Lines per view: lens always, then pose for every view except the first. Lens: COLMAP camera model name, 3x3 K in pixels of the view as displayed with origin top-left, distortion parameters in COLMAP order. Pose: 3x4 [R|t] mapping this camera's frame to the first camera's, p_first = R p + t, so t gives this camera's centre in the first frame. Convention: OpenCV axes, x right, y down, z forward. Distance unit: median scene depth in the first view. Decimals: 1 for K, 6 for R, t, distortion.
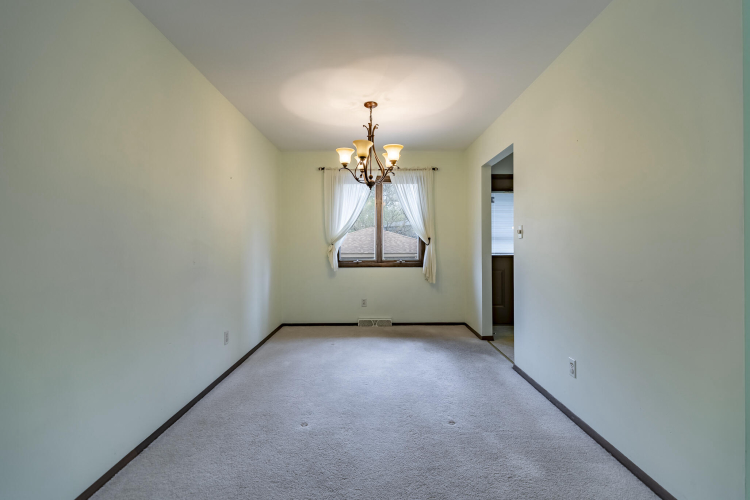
lens RADIAL K [[337.4, 0, 382.1], [0, 337.4, 248.2], [0, 0, 1]] dist [-0.000880, -0.000693]
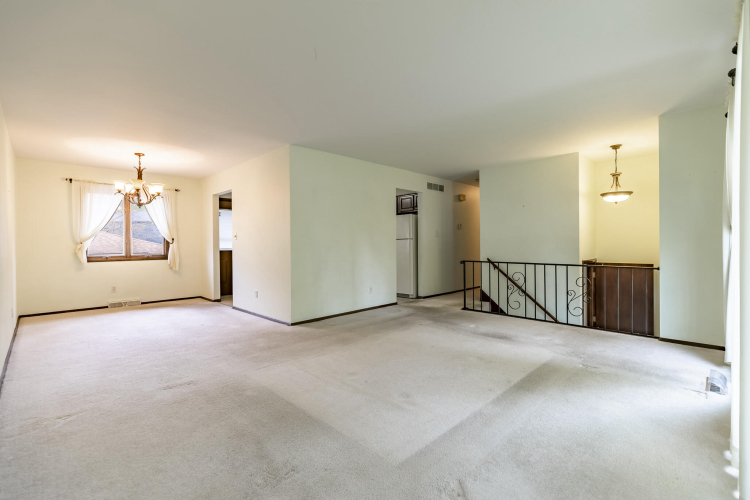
lens RADIAL K [[339.2, 0, 375.0], [0, 339.2, 243.8], [0, 0, 1]] dist [-0.000769, 0.000050]
pose [[0.725871, 0.001686, 0.687828, -0.221528], [0.008461, 0.999899, -0.011379, 0.013714], [-0.687779, 0.014080, 0.725784, -0.610375]]
